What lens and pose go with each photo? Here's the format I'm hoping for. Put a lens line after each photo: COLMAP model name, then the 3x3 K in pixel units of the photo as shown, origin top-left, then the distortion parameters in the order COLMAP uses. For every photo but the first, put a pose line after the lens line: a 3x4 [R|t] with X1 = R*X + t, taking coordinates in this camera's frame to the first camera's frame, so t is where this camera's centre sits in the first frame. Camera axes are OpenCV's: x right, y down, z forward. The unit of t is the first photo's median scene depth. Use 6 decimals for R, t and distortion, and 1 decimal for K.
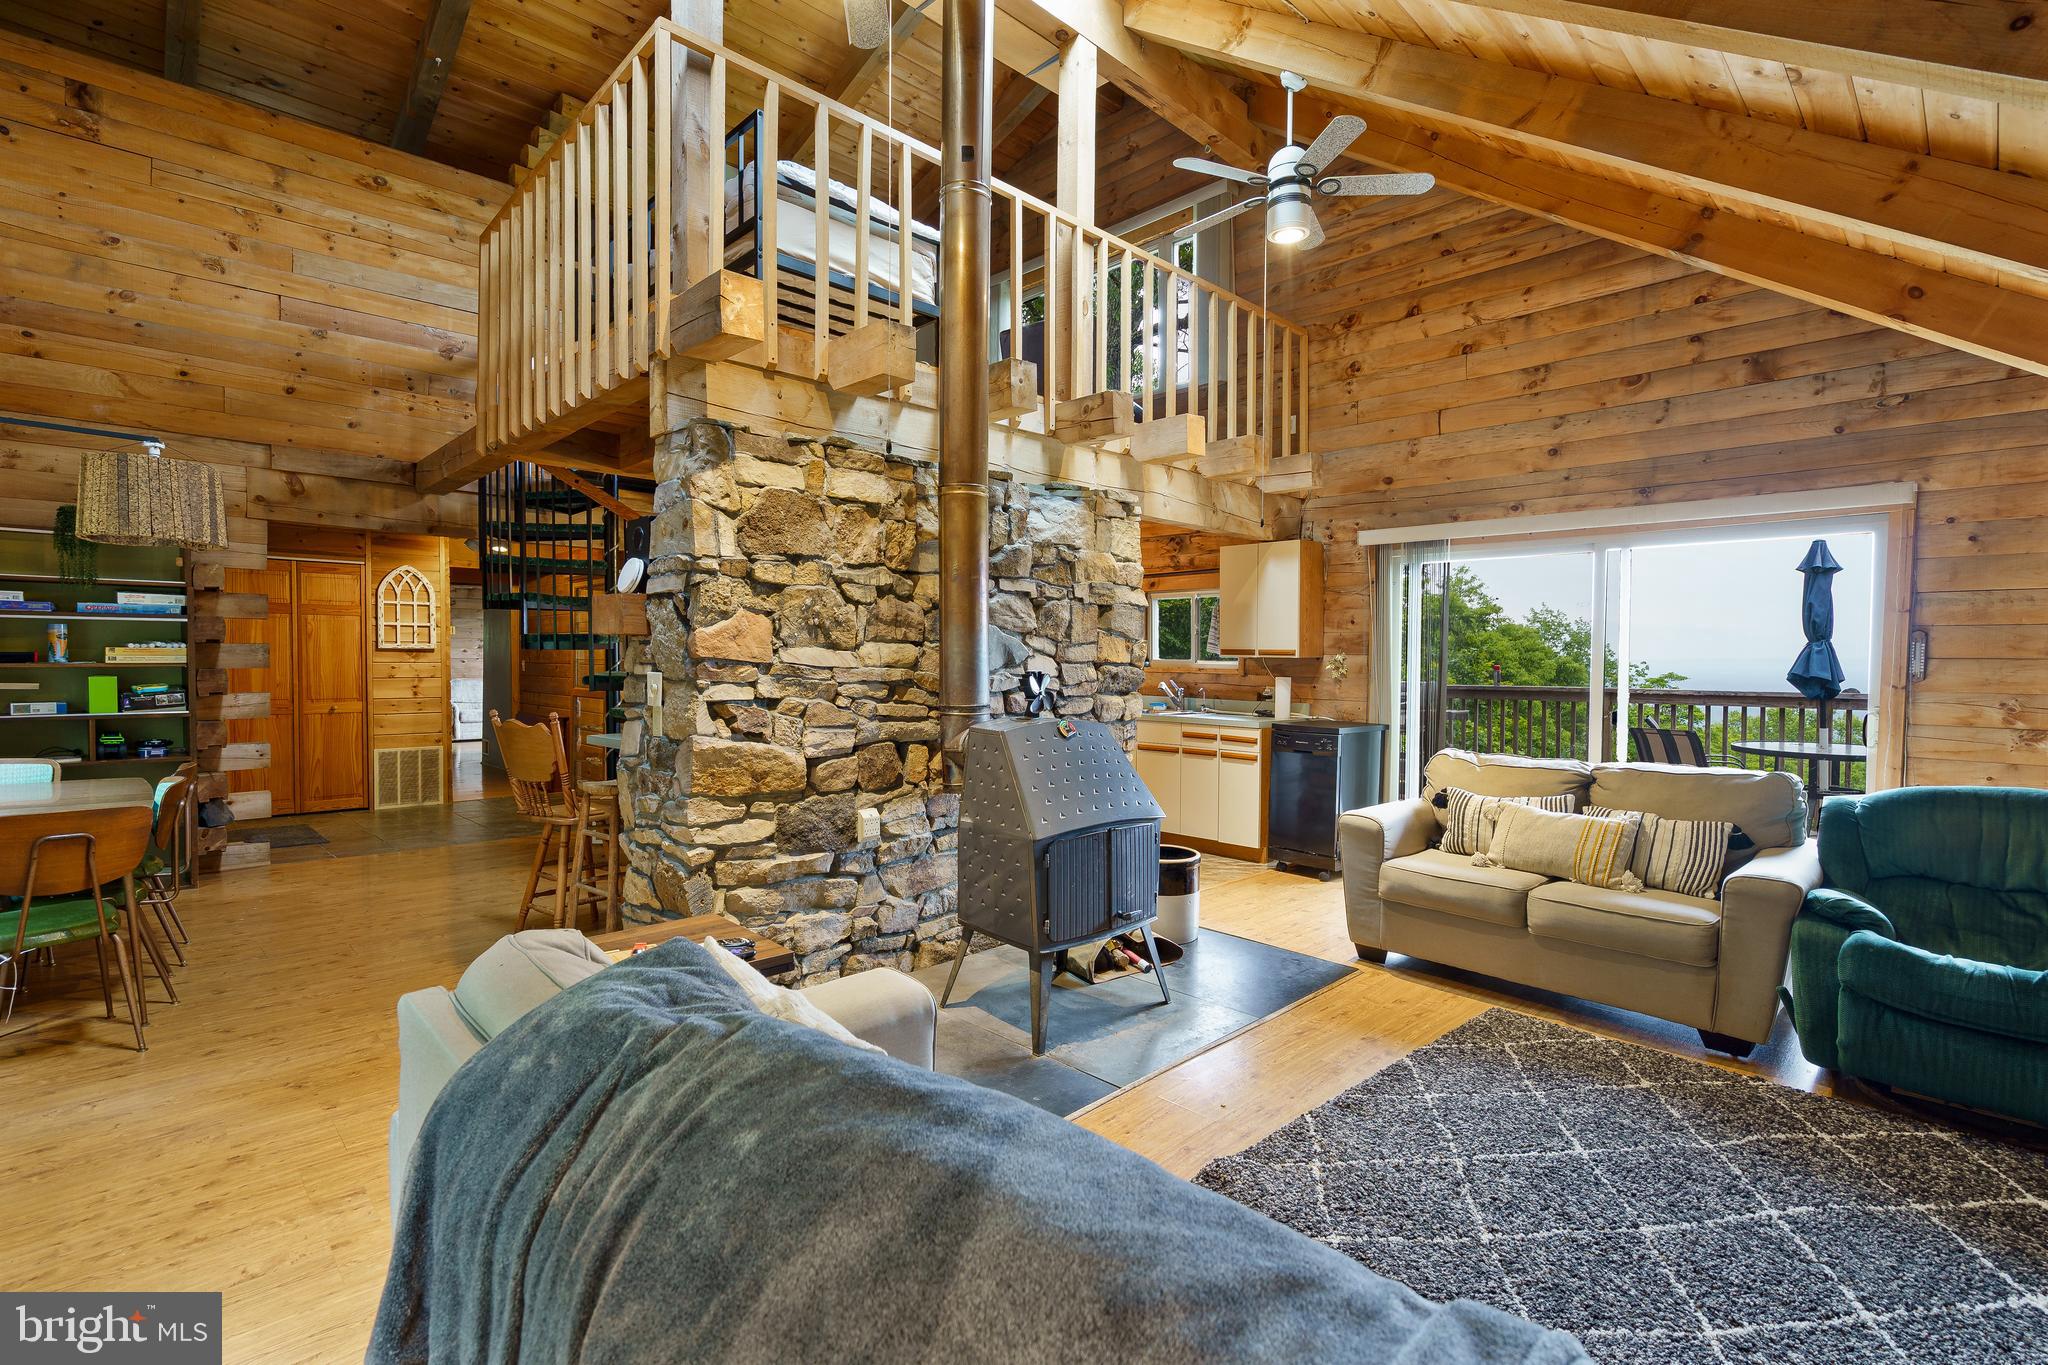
lens RADIAL K [[957.0, 0, 1024.0], [0, 957.0, 682.5], [0, 0, 1]] dist [0.002404, -0.000120]
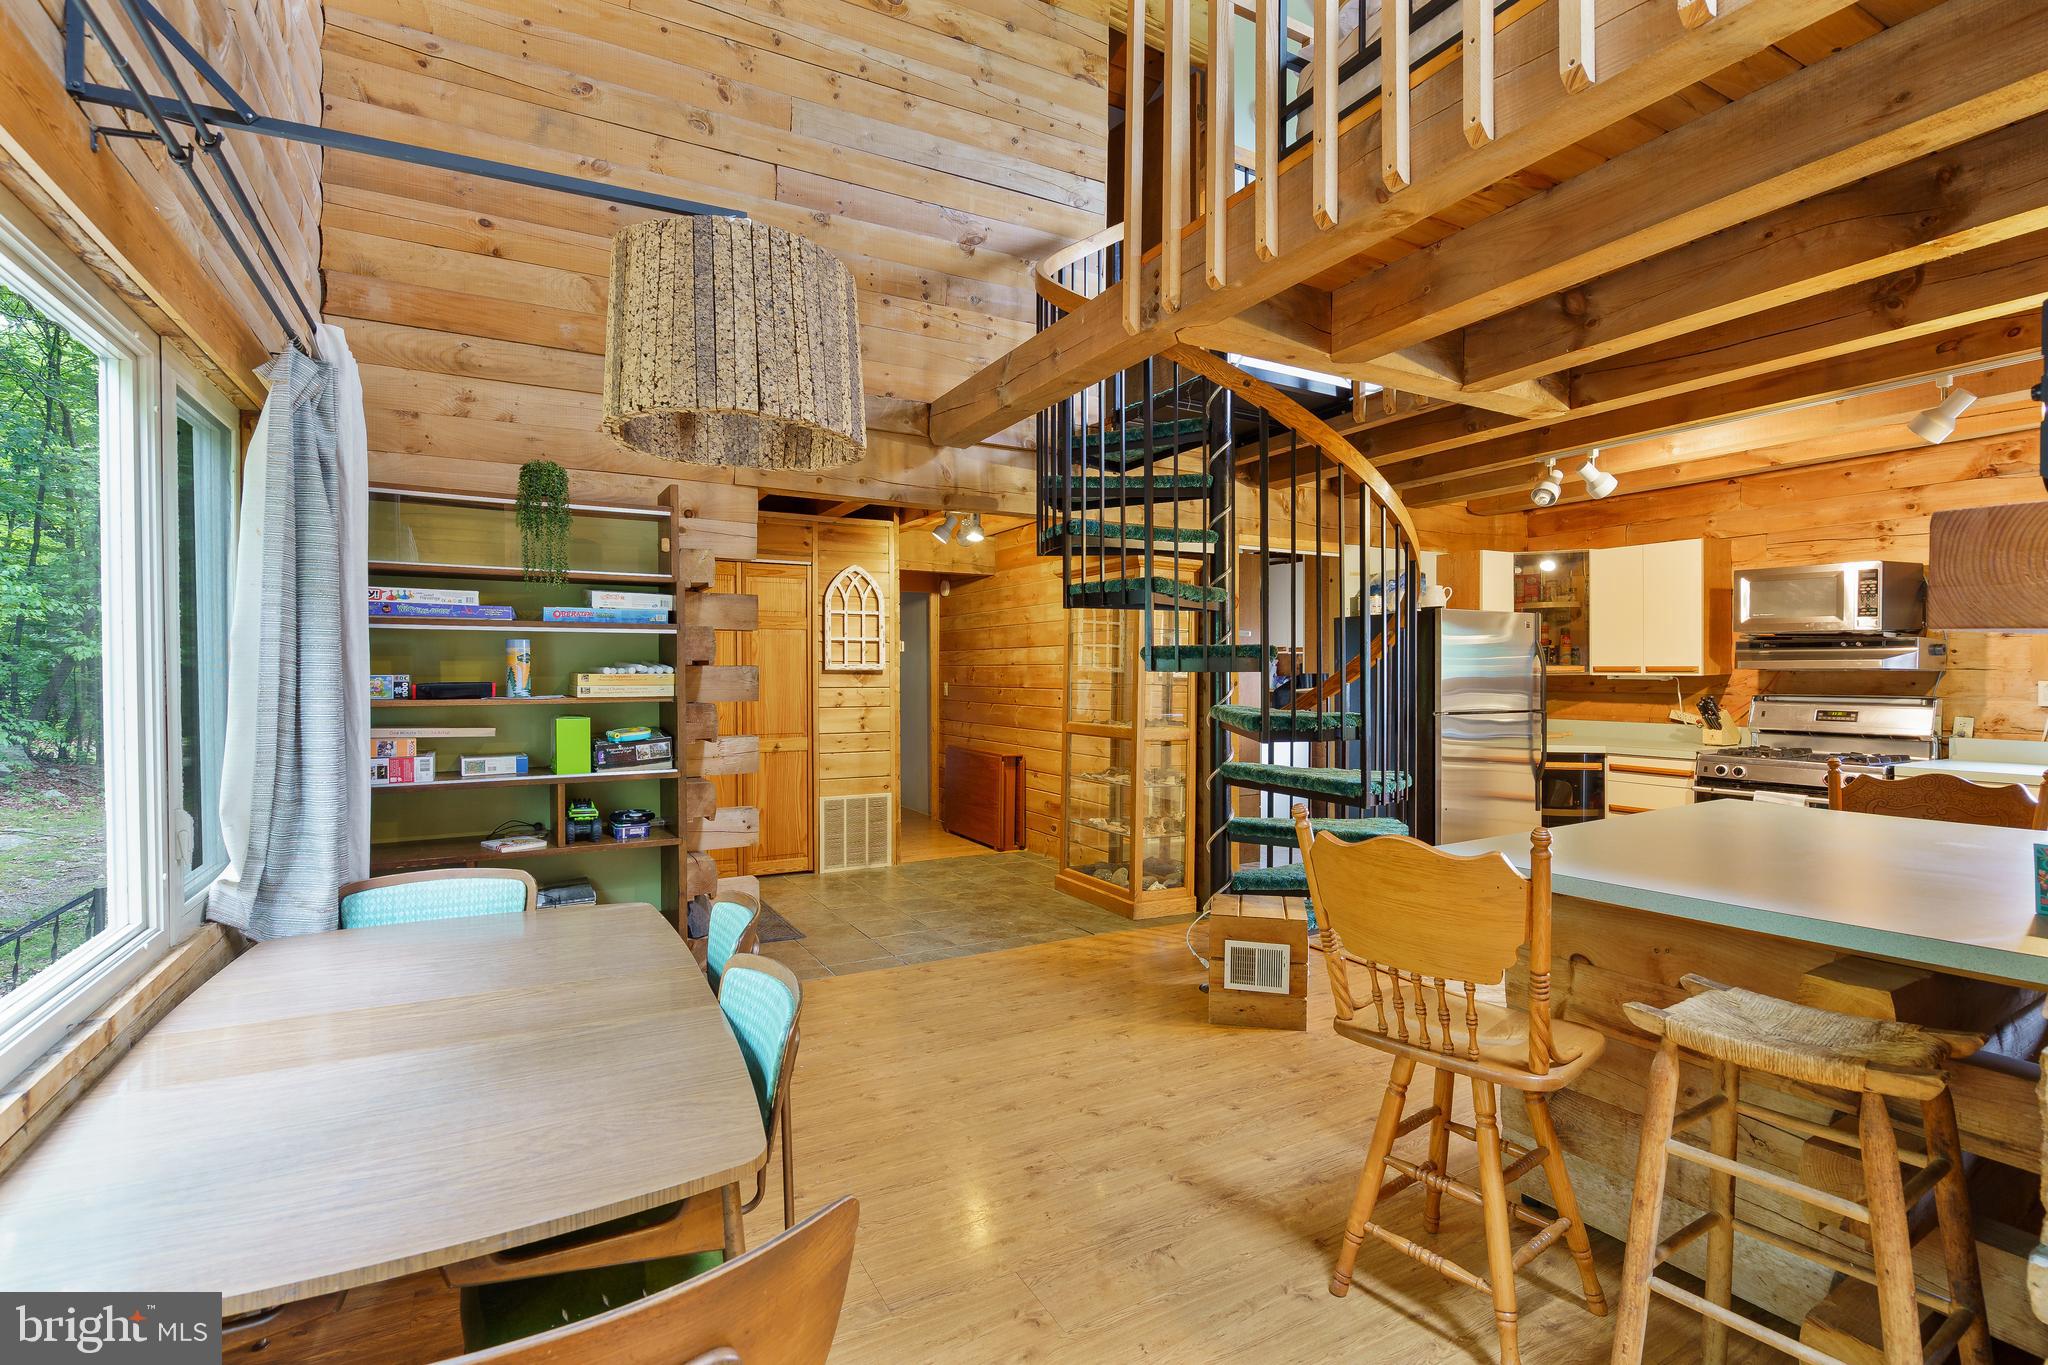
lens RADIAL K [[944.5, 0, 1024.0], [0, 944.5, 682.5], [0, 0, 1]] dist [-0.000889, 0.000292]
pose [[0.965804, -0.004019, -0.259243, -0.640916], [-0.000133, 0.999872, -0.015993, -0.026483], [0.259275, 0.015481, 0.965680, 0.588390]]
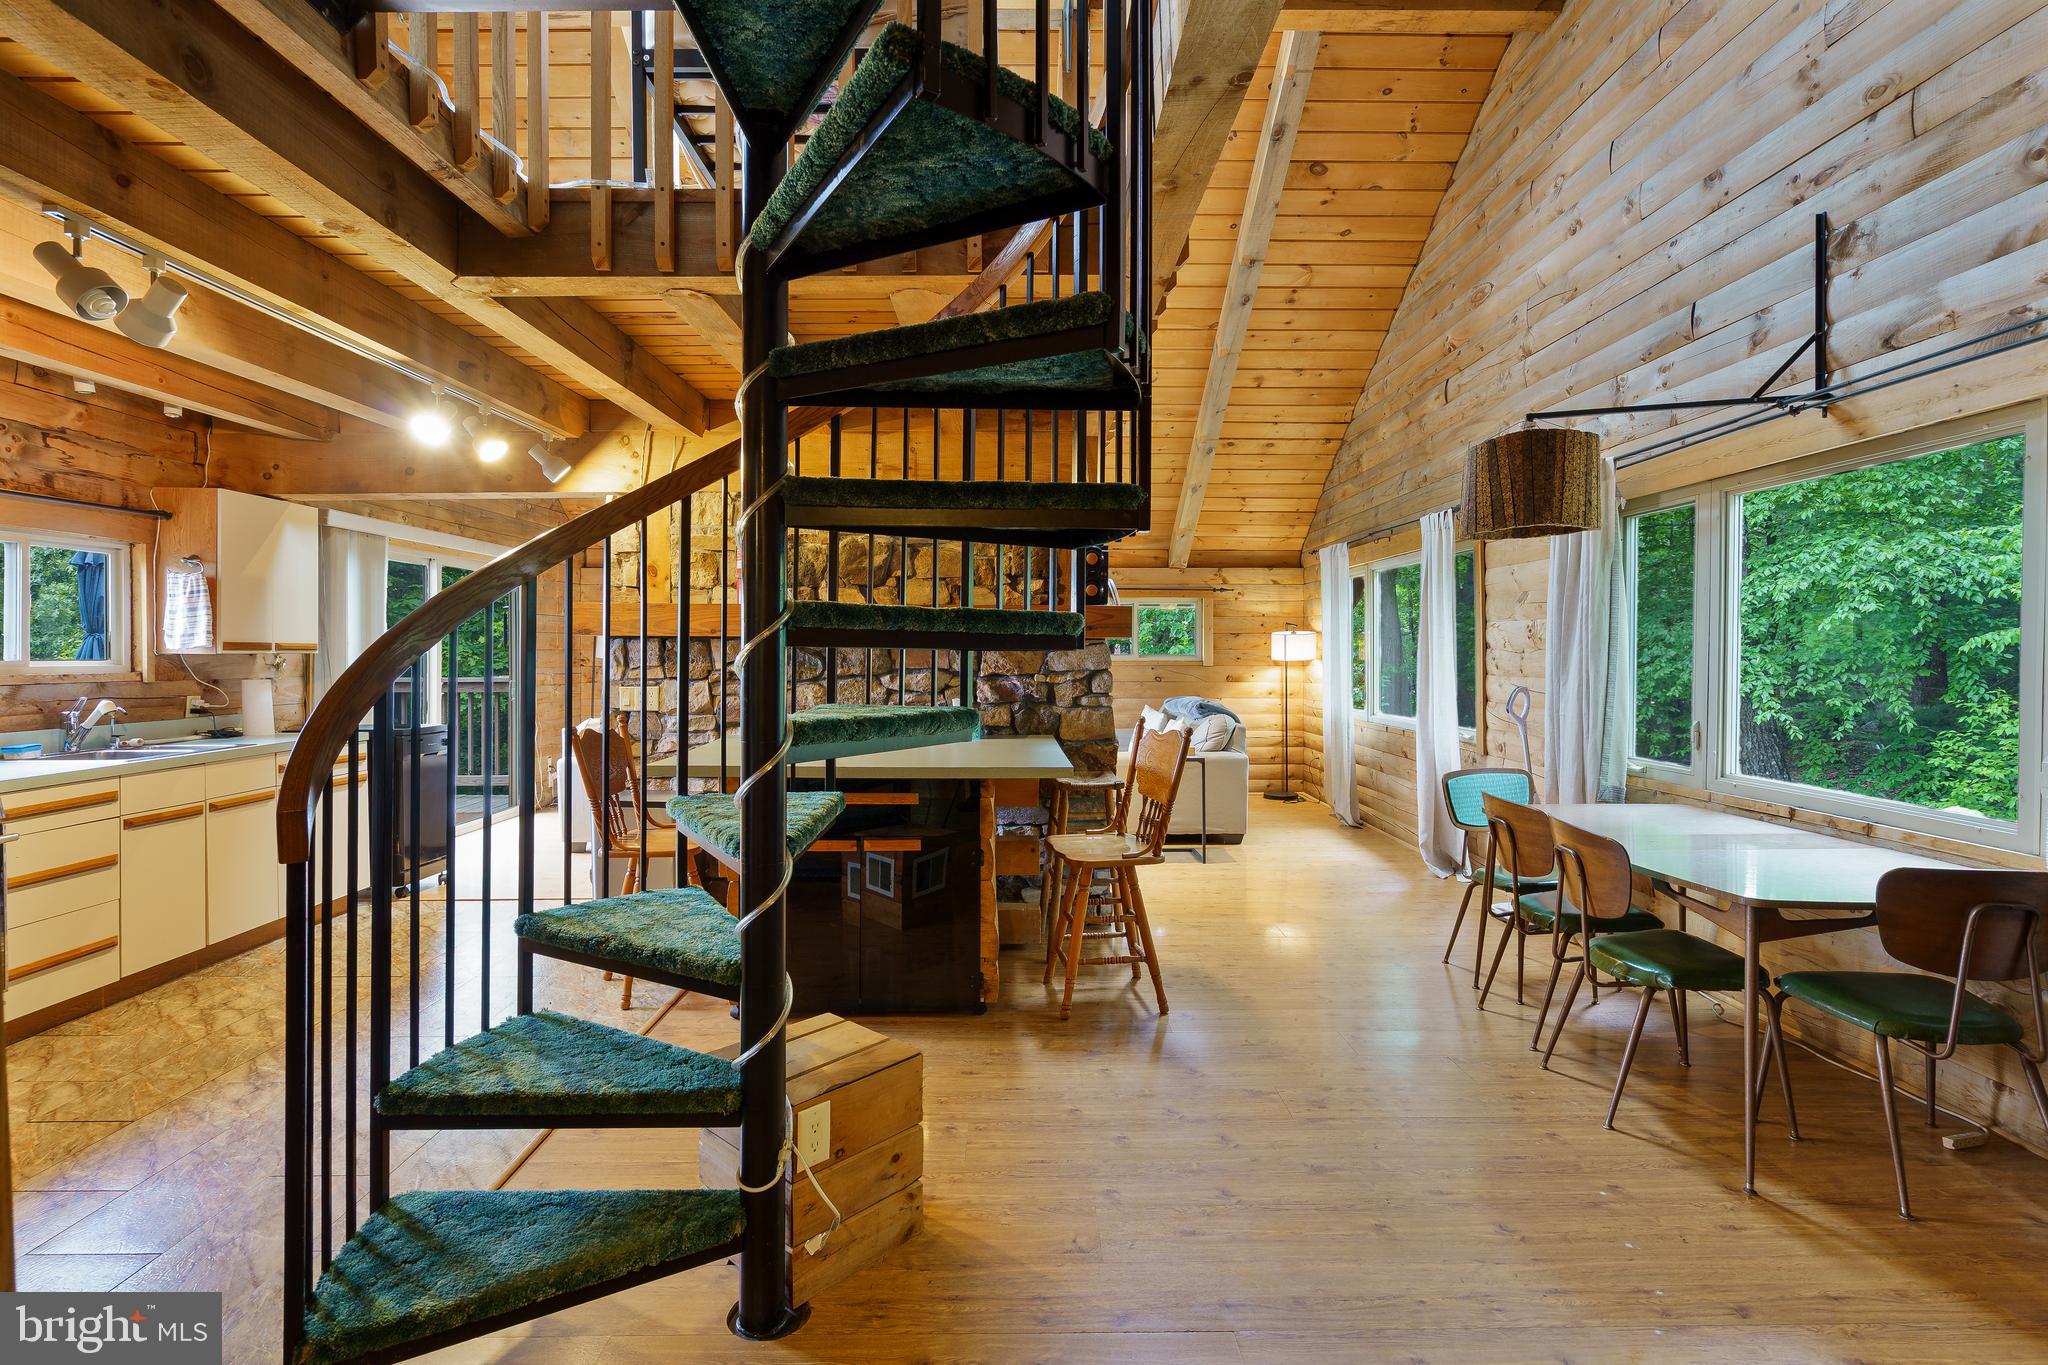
lens RADIAL K [[944.5, 0, 1024.0], [0, 944.5, 682.5], [0, 0, 1]] dist [-0.000889, 0.000292]
pose [[-0.722895, -0.033138, 0.690163, -1.131868], [0.013310, 0.997996, 0.061860, -0.068857], [-0.690830, 0.053905, -0.721005, 1.891218]]
